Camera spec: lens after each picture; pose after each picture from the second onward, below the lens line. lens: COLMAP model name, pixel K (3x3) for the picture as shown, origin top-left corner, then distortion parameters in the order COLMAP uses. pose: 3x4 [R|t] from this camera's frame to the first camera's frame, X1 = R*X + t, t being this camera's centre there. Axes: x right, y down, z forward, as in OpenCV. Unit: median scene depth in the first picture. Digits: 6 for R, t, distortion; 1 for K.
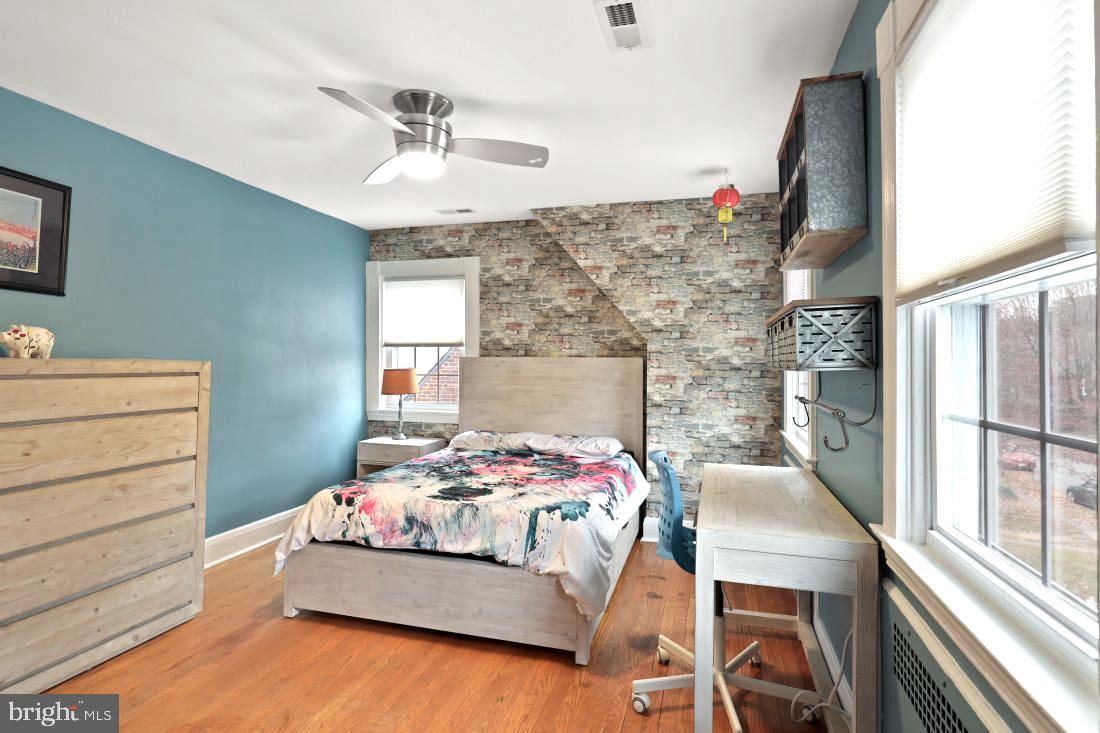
lens RADIAL K [[570.6, 0, 548.6], [0, 570.6, 360.7], [0, 0, 1]] dist [0.001659, 0.000055]
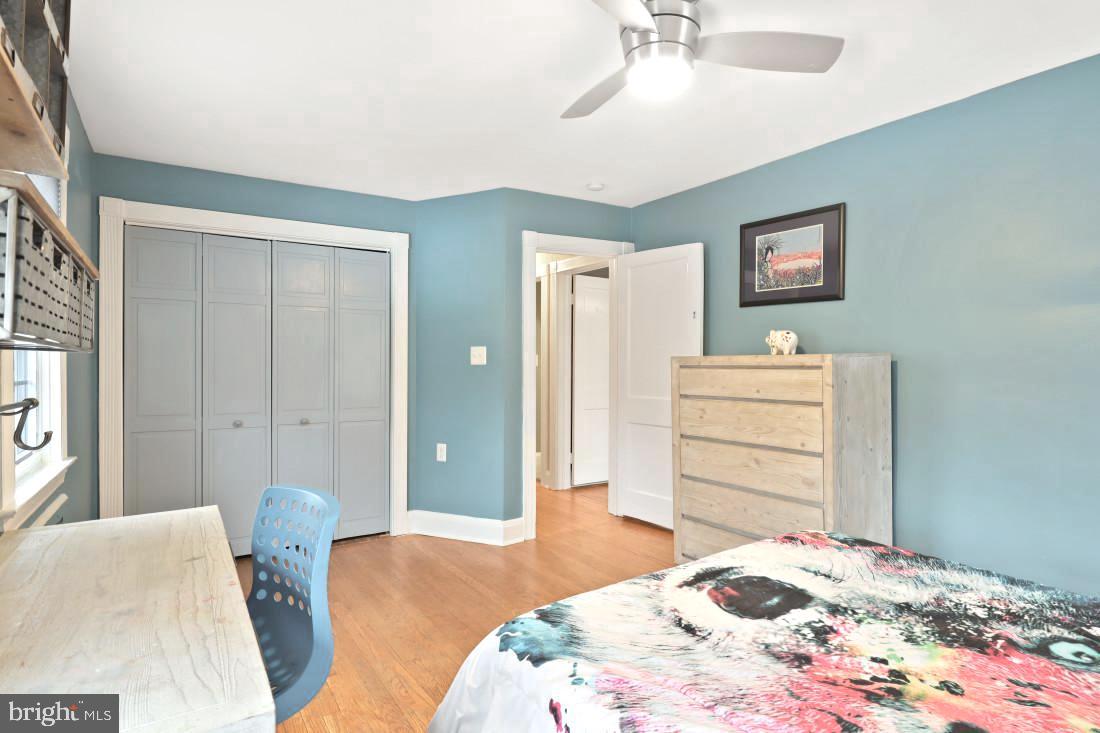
lens RADIAL K [[570.6, 0, 549.5], [0, 570.6, 368.8], [0, 0, 1]] dist [0.001659, 0.000055]
pose [[-0.650422, -0.003707, -0.759564, 0.419635], [-0.000941, 0.999991, -0.004075, 0.031842], [0.759573, -0.001936, -0.650420, 1.357012]]
